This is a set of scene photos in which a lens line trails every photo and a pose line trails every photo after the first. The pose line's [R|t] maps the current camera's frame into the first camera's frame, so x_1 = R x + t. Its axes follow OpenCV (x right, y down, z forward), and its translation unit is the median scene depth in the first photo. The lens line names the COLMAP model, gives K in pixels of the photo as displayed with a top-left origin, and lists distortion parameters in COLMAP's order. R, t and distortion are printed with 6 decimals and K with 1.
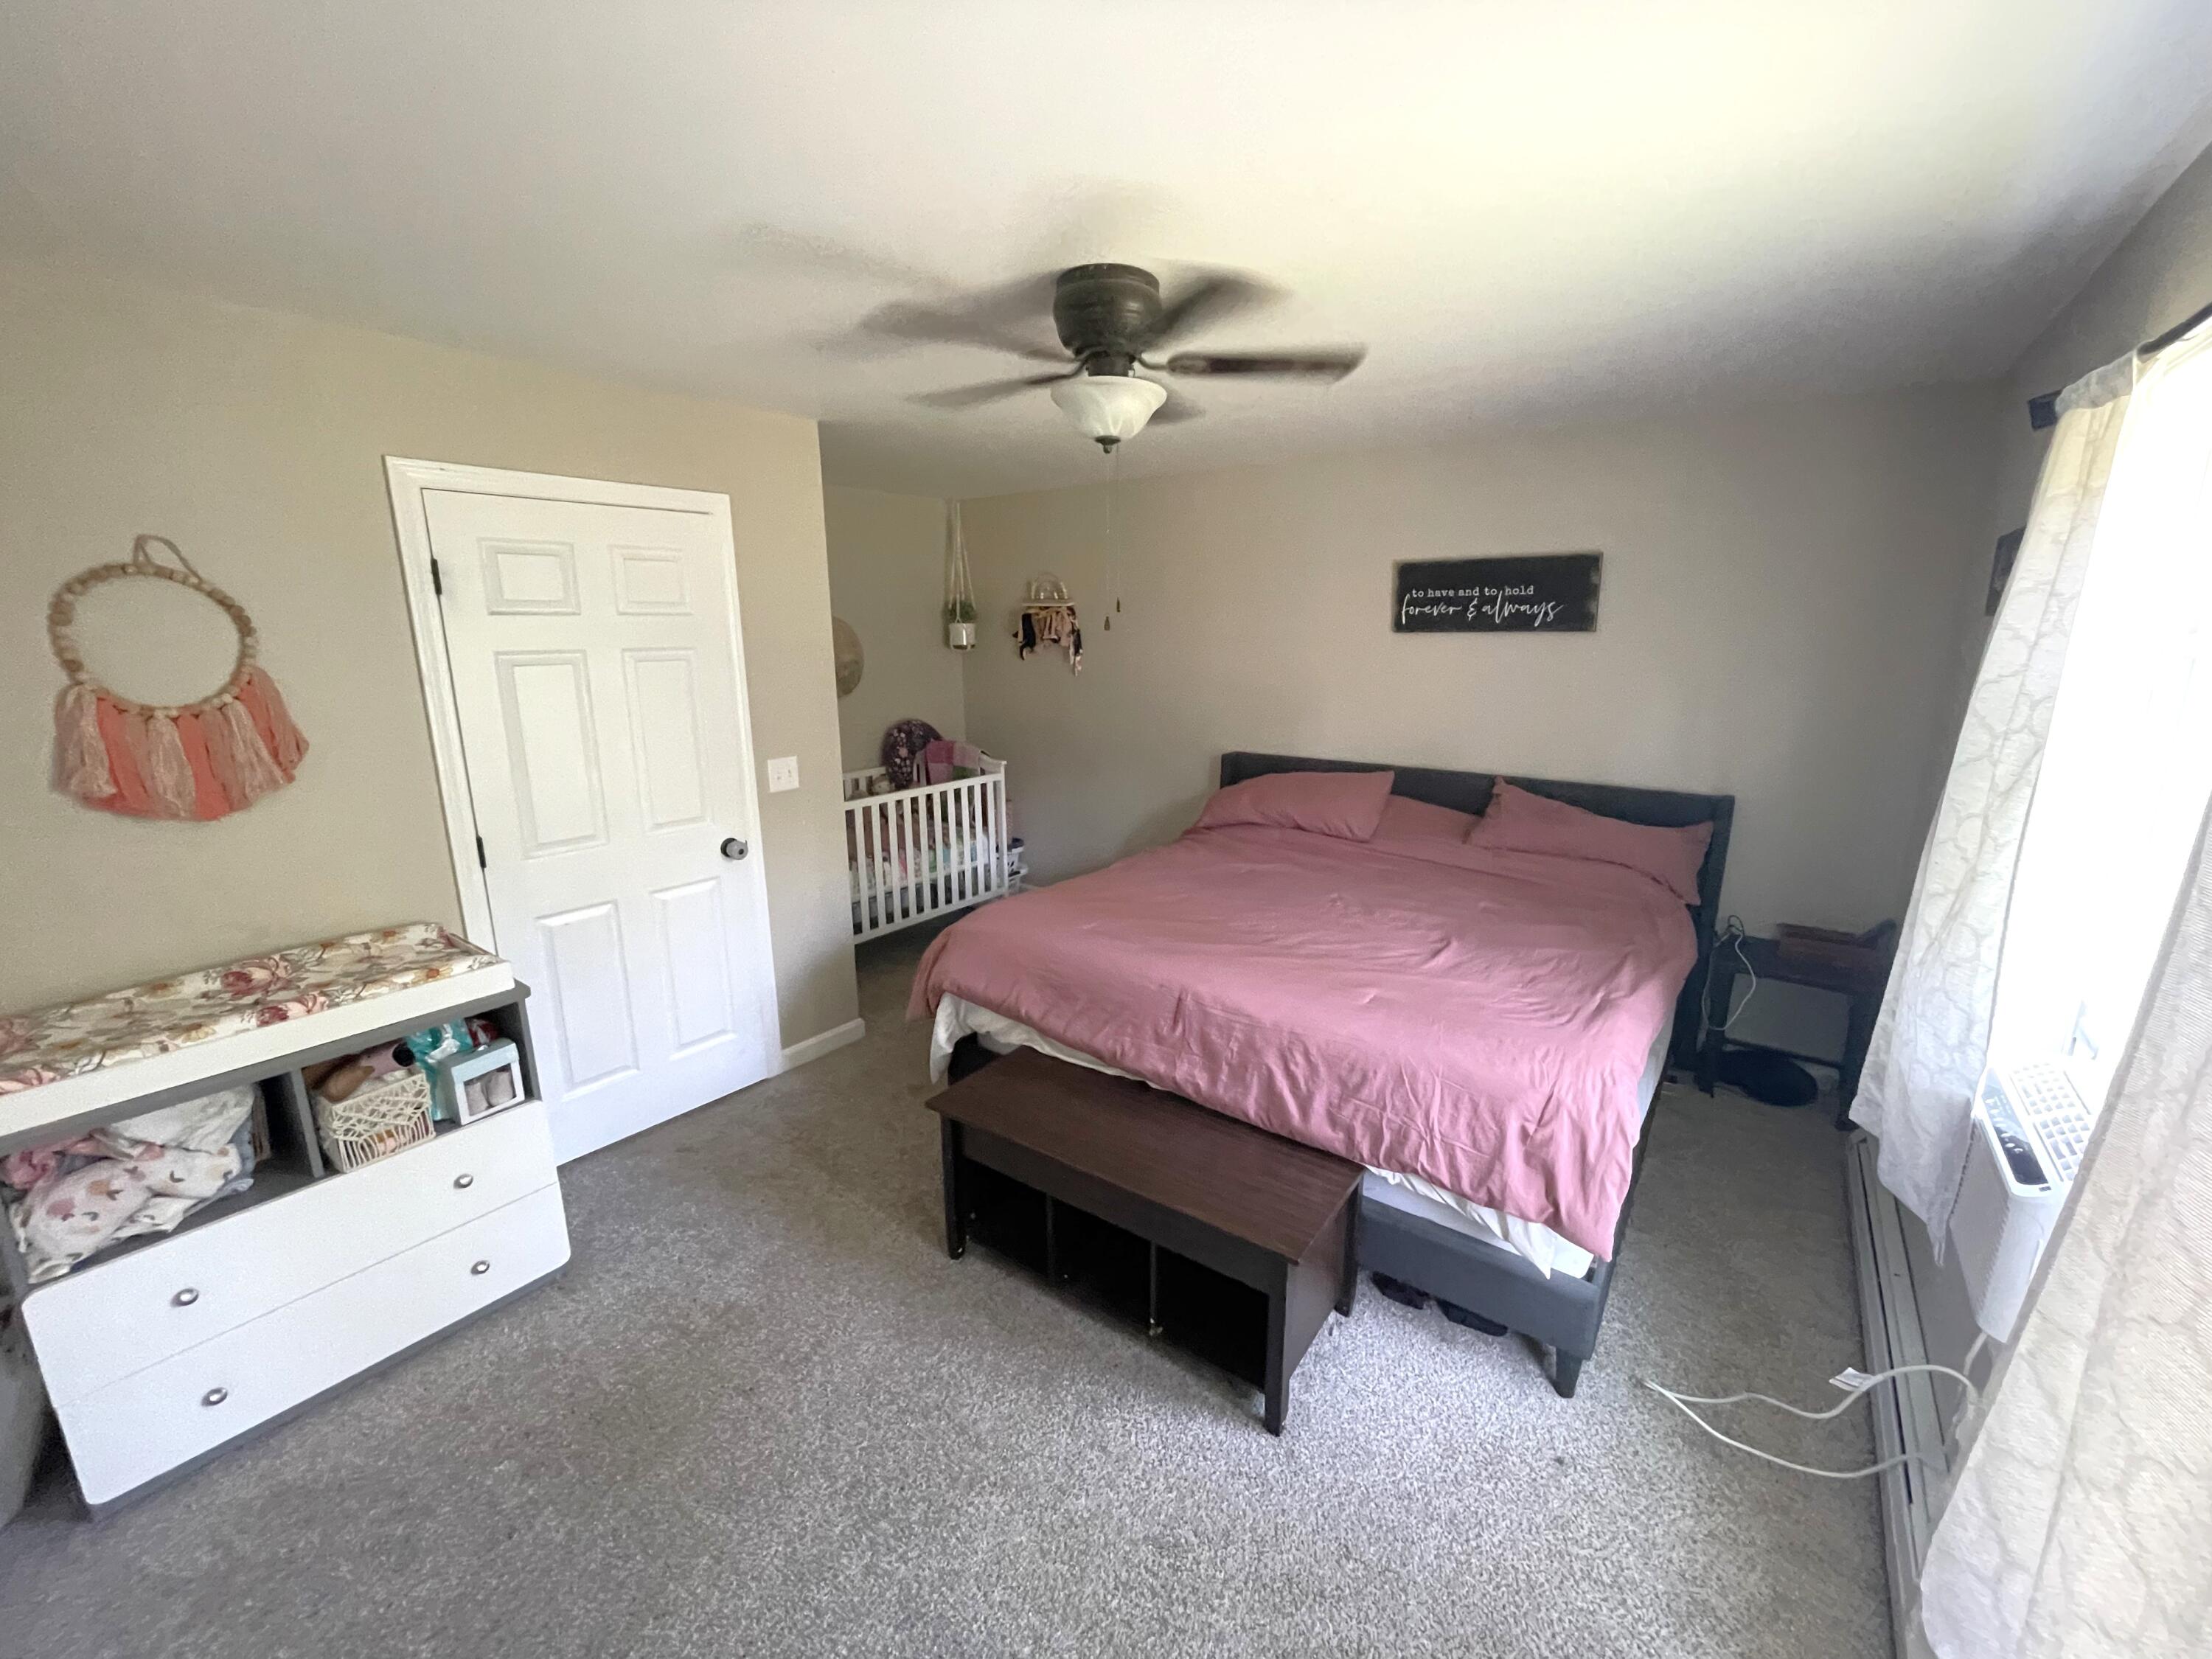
lens RADIAL K [[901.0, 0, 1107.3], [0, 901.0, 828.9], [0, 0, 1]] dist [0.001194, 0.000871]
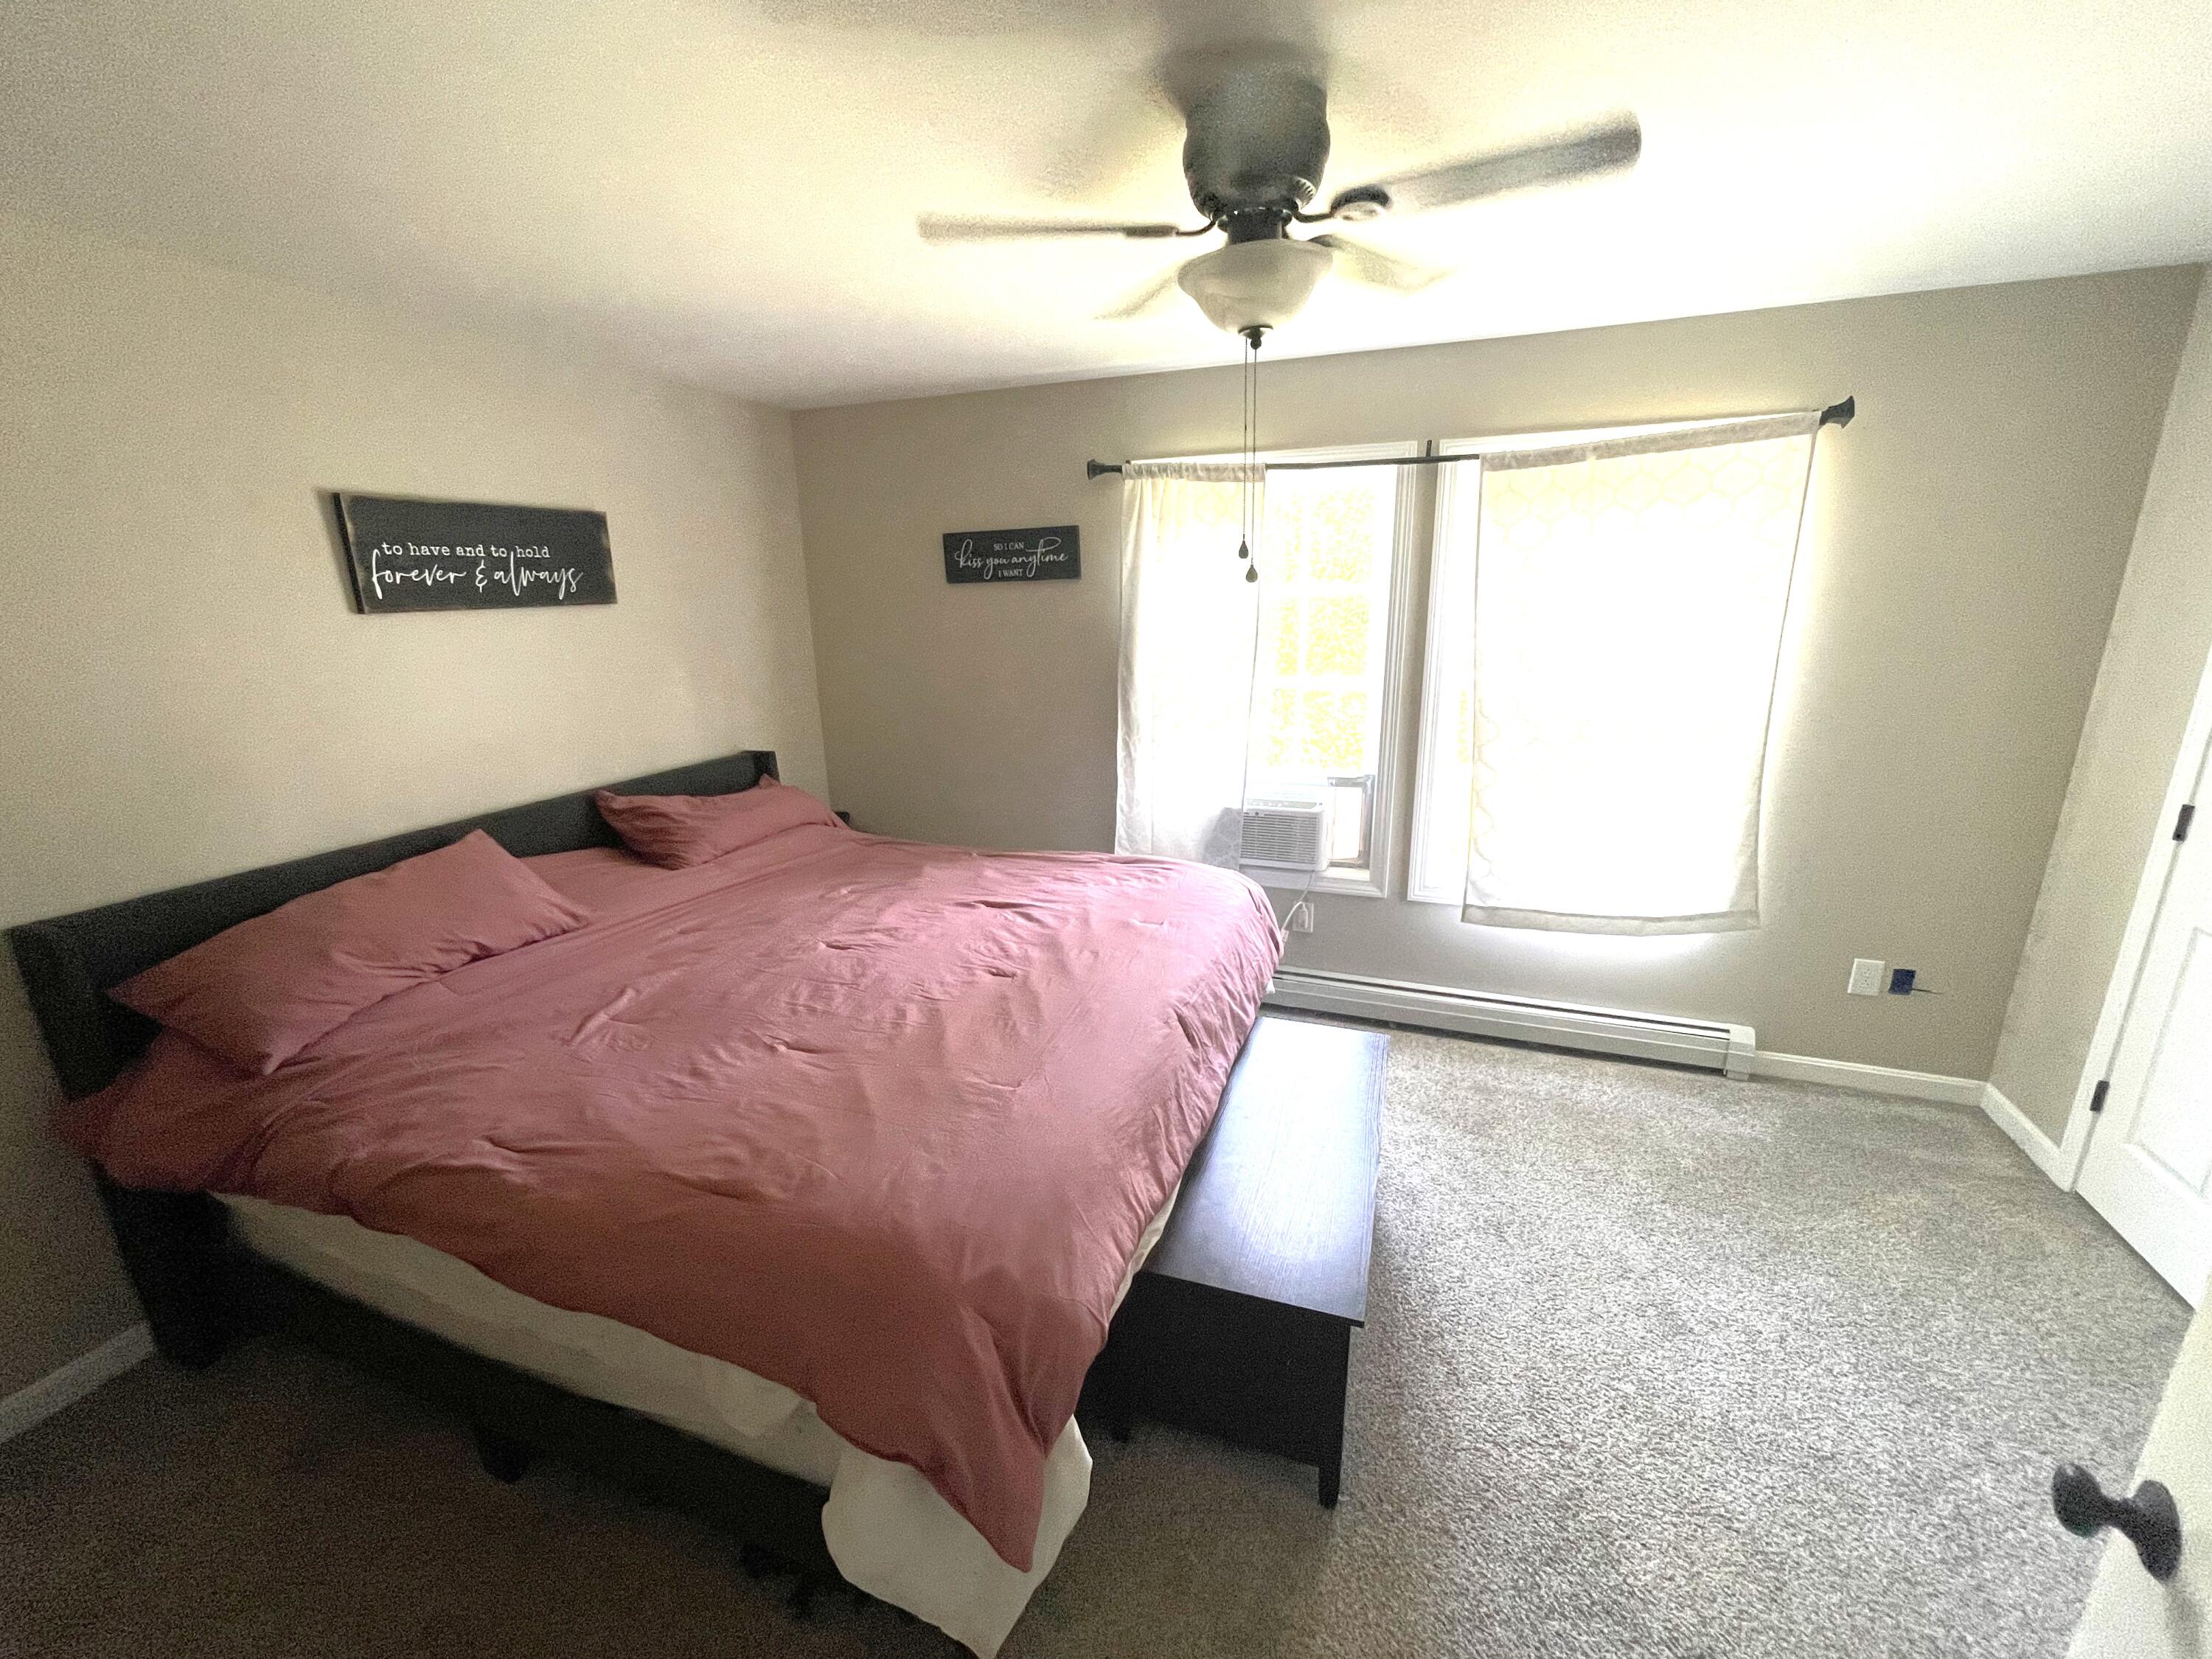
lens RADIAL K [[901.0, 0, 1100.9], [0, 901.0, 826.9], [0, 0, 1]] dist [0.001194, 0.000871]
pose [[-0.266376, -0.241401, 0.933150, -0.425739], [0.234881, 0.922687, 0.305743, -0.168191], [-0.934813, 0.300621, -0.189081, 0.755388]]
